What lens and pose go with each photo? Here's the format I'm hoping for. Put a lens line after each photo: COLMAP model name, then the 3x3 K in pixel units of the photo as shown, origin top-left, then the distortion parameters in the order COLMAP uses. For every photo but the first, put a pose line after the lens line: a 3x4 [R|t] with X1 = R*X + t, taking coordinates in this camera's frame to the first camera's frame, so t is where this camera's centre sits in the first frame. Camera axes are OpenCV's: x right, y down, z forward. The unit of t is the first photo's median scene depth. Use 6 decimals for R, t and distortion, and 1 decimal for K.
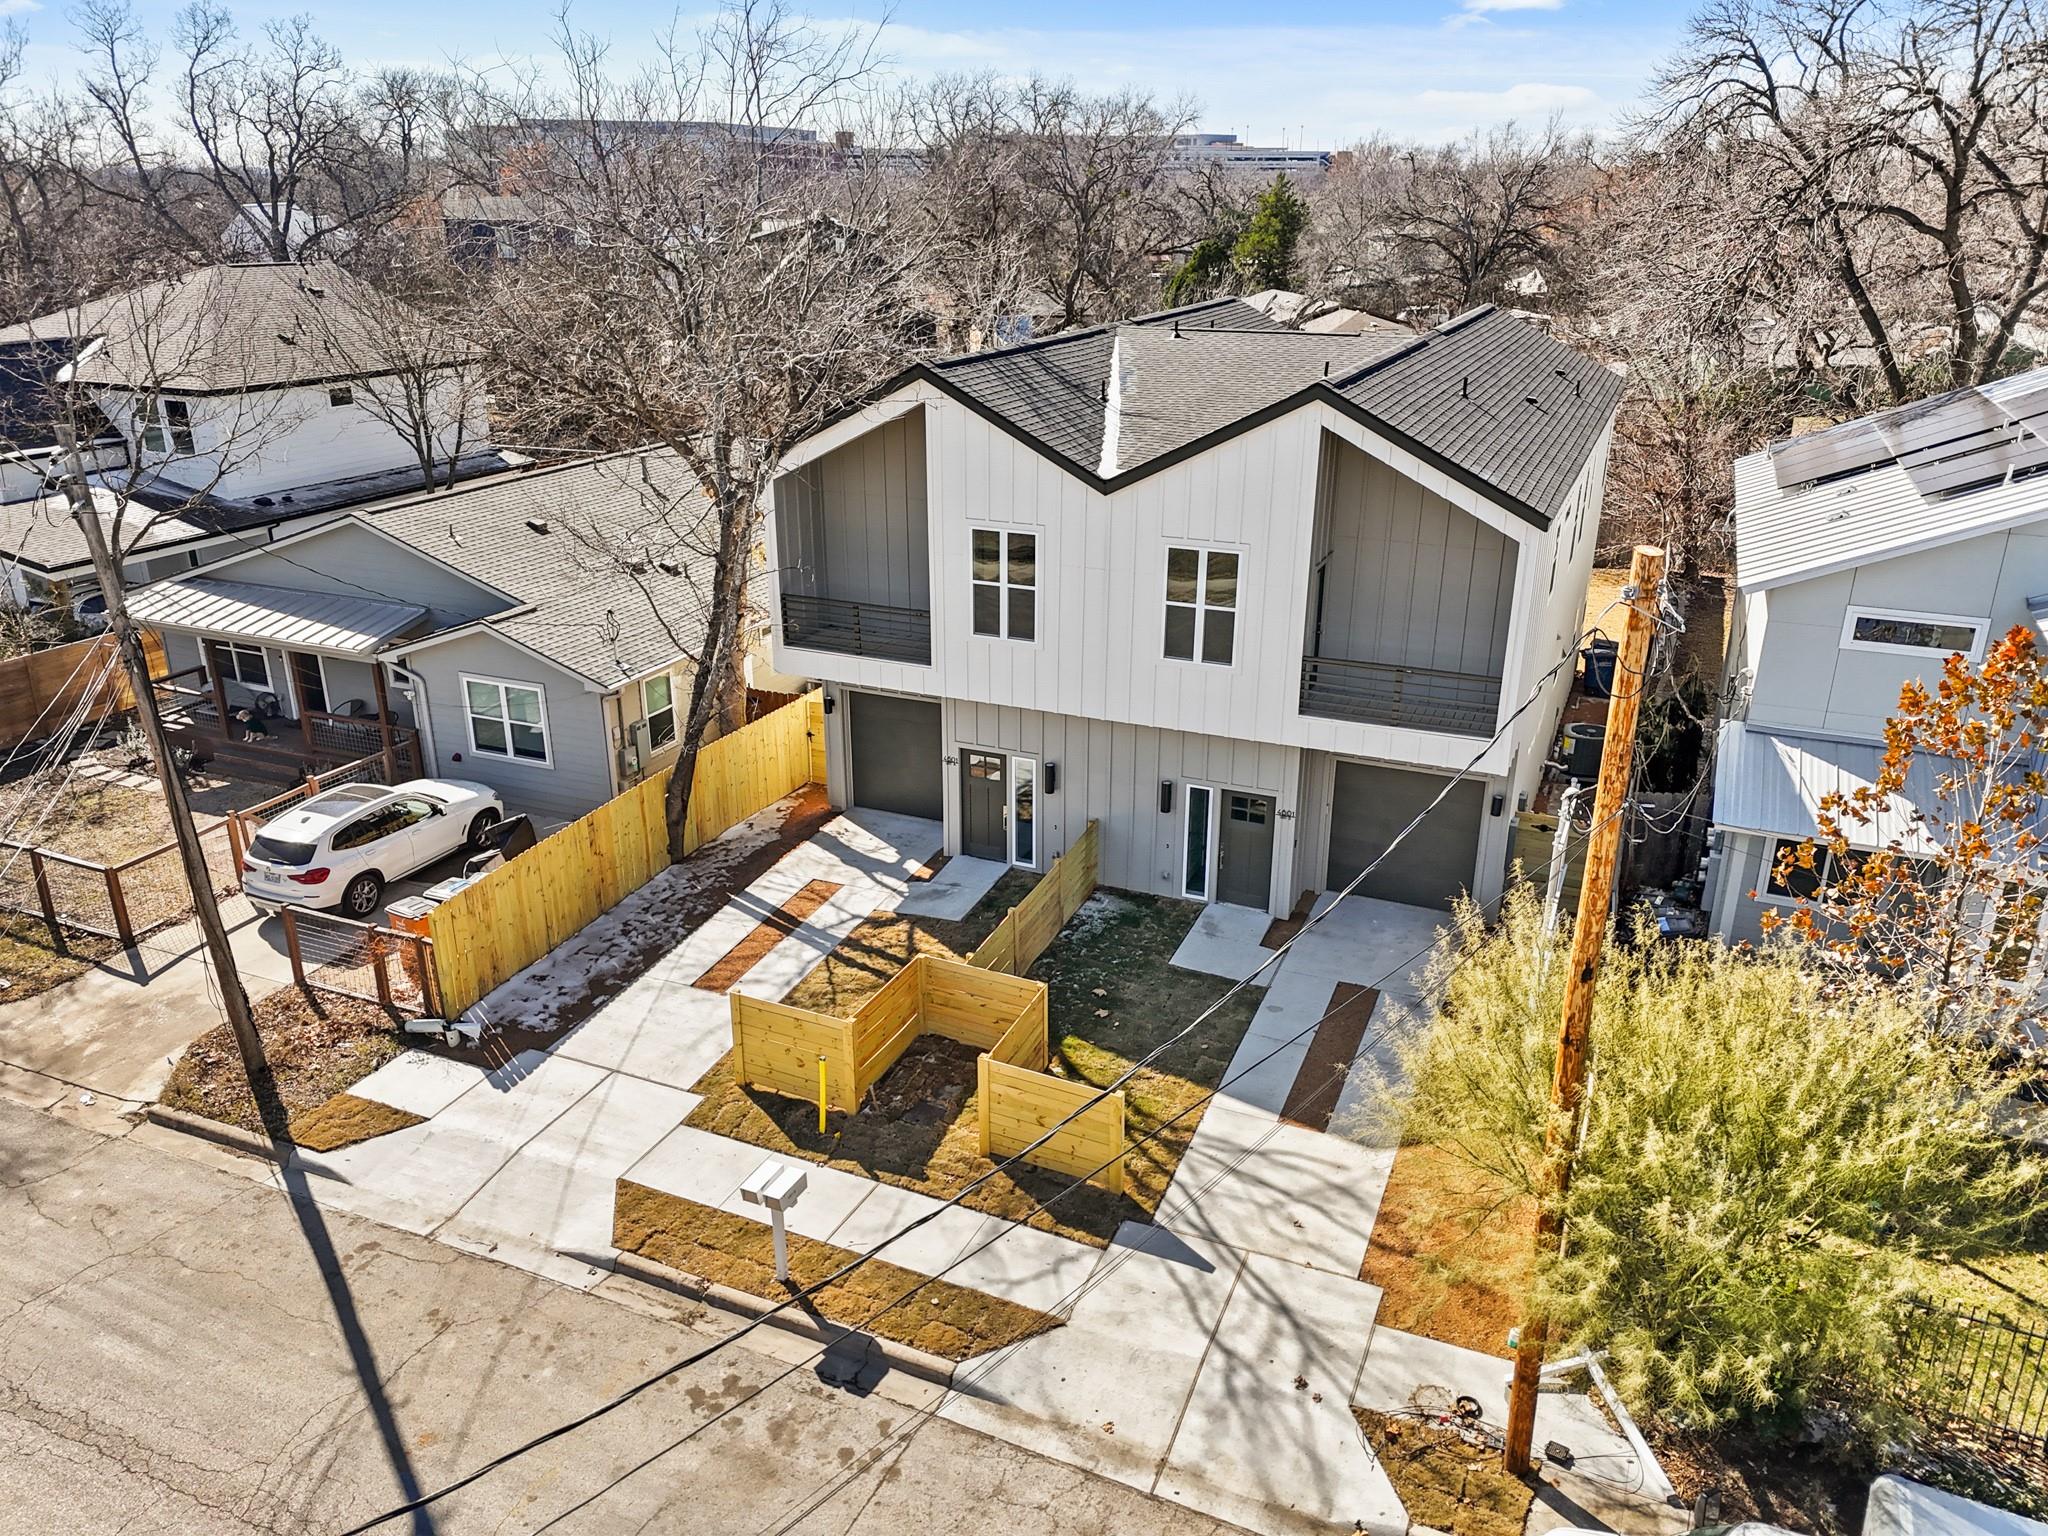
lens RADIAL K [[1486.9, 0, 1024.0], [0, 1486.9, 768.0], [0, 0, 1]] dist [0.105044, -0.108632]
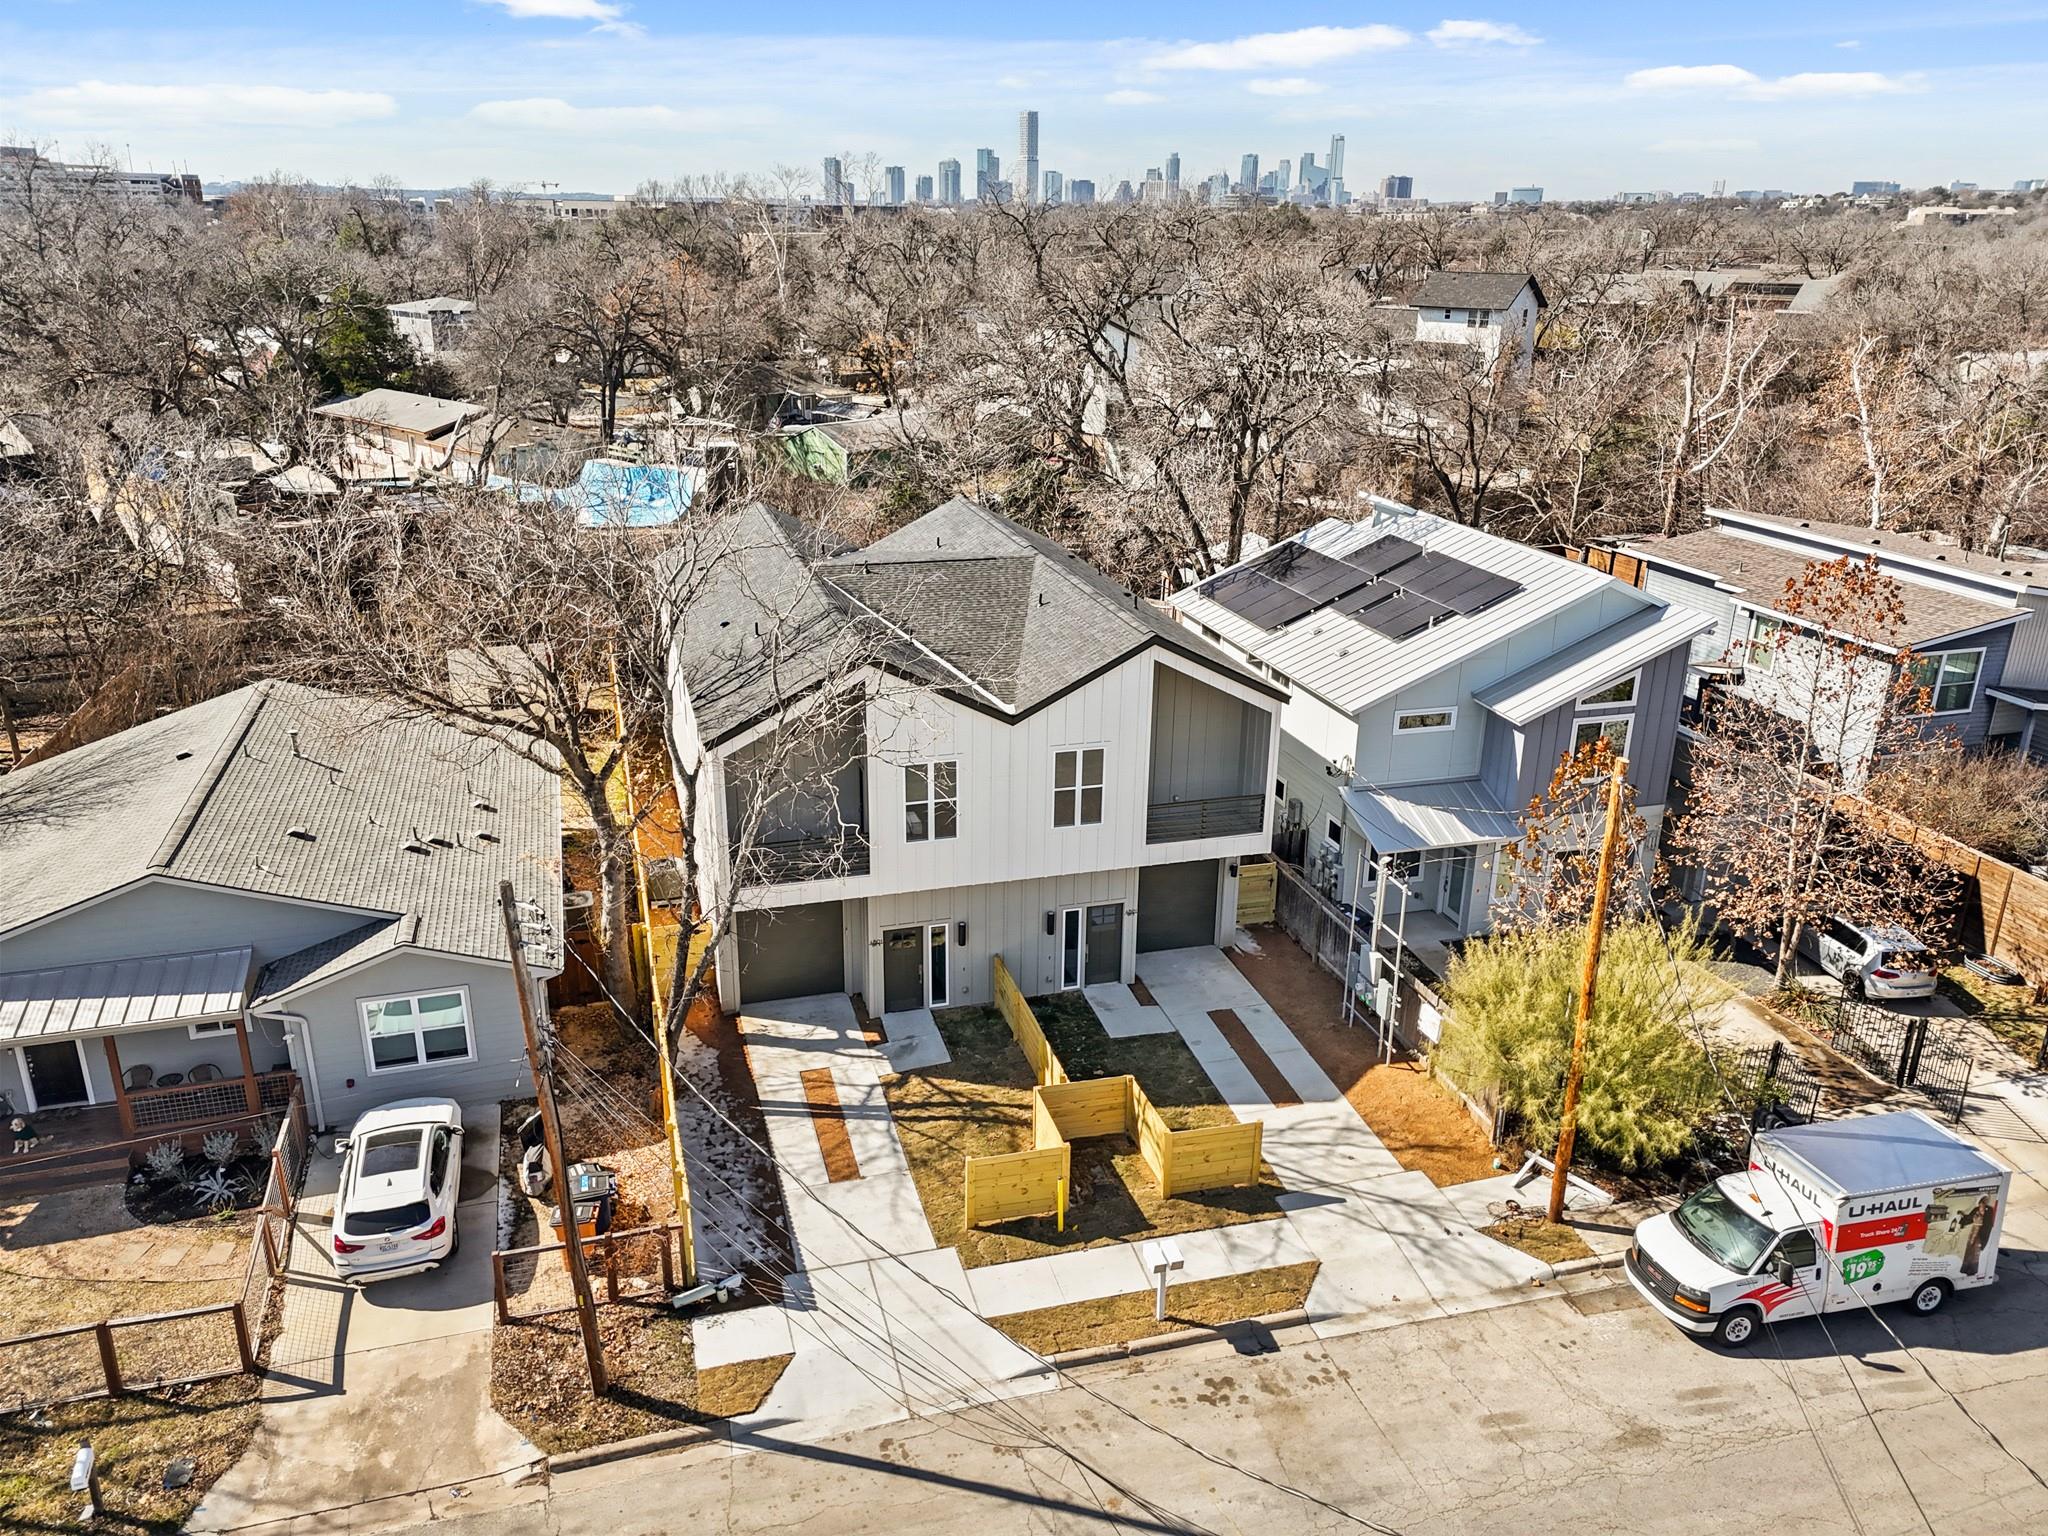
lens RADIAL K [[1486.8, 0, 1024.0], [0, 1486.8, 768.0], [0, 0, 1]] dist [0.089744, -0.114783]
pose [[0.766552, -0.213821, 0.605540, -0.773040], [0.218875, 0.973473, 0.066667, -0.232021], [-0.603731, 0.081433, 0.793018, -0.093319]]
